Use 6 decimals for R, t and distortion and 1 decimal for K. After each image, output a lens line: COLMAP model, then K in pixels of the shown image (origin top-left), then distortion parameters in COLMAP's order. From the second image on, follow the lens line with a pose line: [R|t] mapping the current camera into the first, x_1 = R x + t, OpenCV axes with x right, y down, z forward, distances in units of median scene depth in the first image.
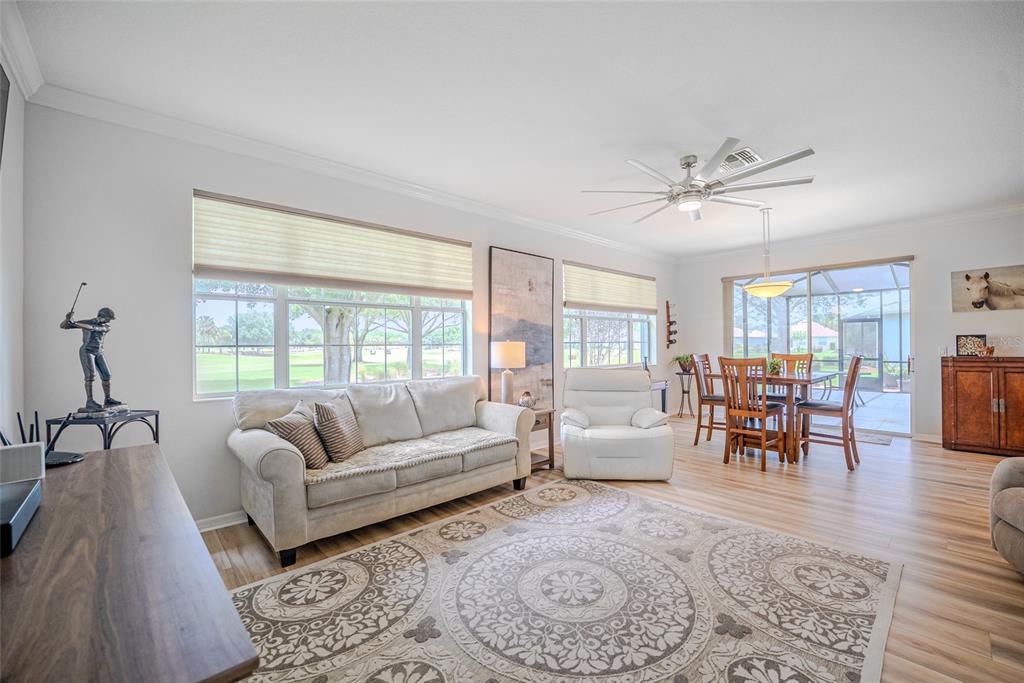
lens RADIAL K [[430.2, 0, 511.5], [0, 430.2, 340.9], [0, 0, 1]] dist [-0.017105, -0.002730]
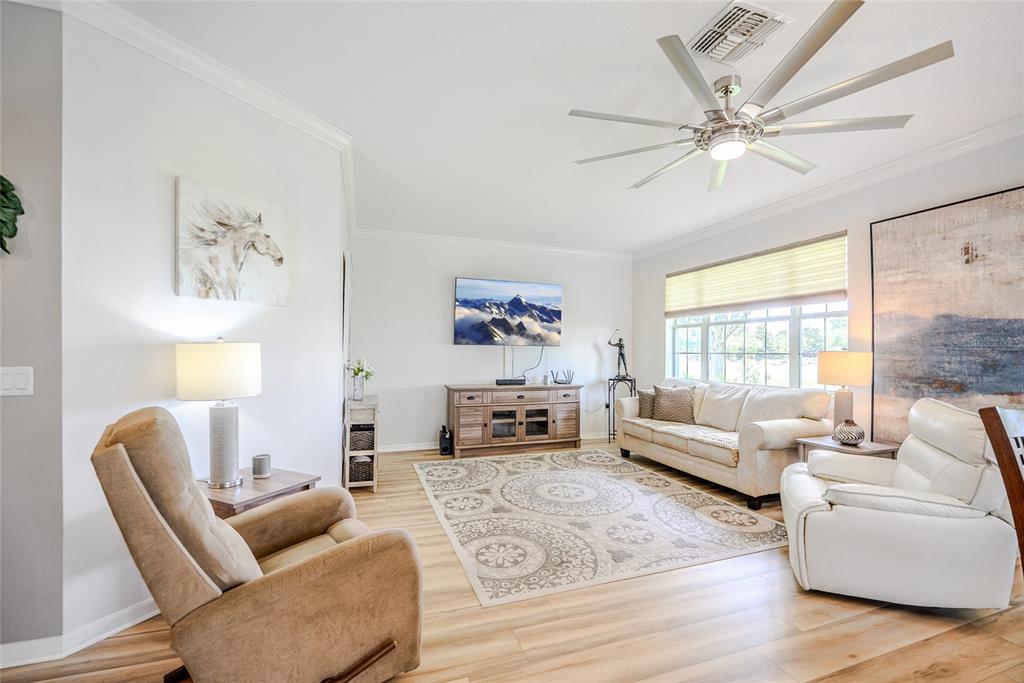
lens RADIAL K [[430.2, 0, 507.3], [0, 430.2, 341.0], [0, 0, 1]] dist [-0.017105, -0.002730]
pose [[-0.419315, -0.015830, -0.907703, 1.286847], [0.007750, 0.999749, -0.021016, -0.007047], [0.907808, -0.015846, -0.419087, 1.062281]]
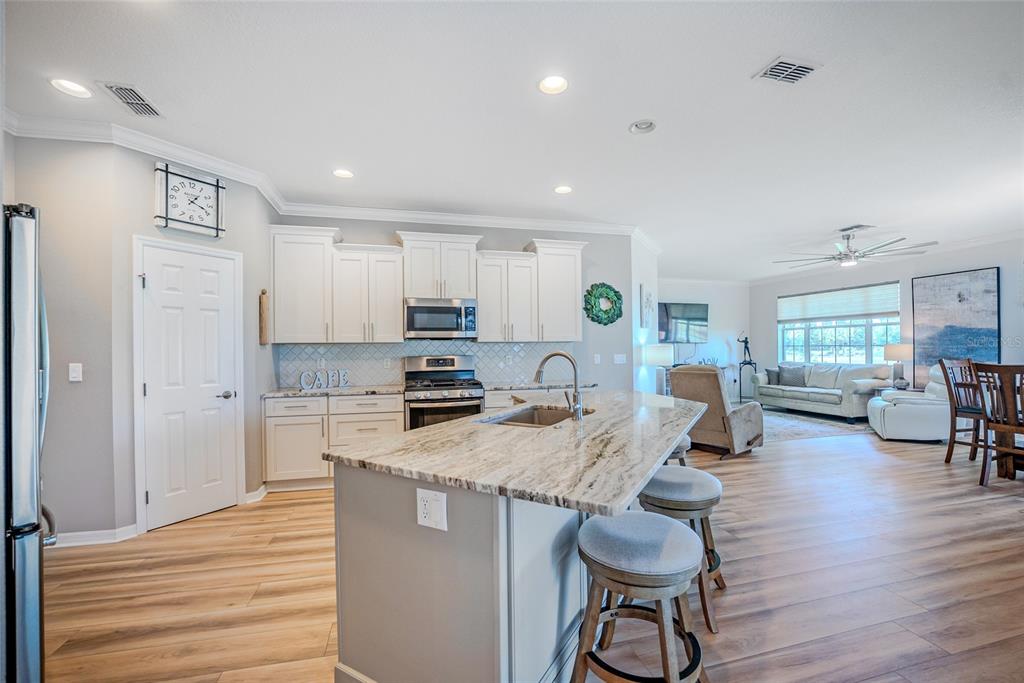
lens RADIAL K [[430.2, 0, 501.3], [0, 430.2, 341.8], [0, 0, 1]] dist [-0.017105, -0.002730]
pose [[-0.483490, -0.000388, -0.875350, 2.765133], [0.021171, 0.999702, -0.012137, -0.023005], [0.875094, -0.024400, -0.483338, 0.668141]]
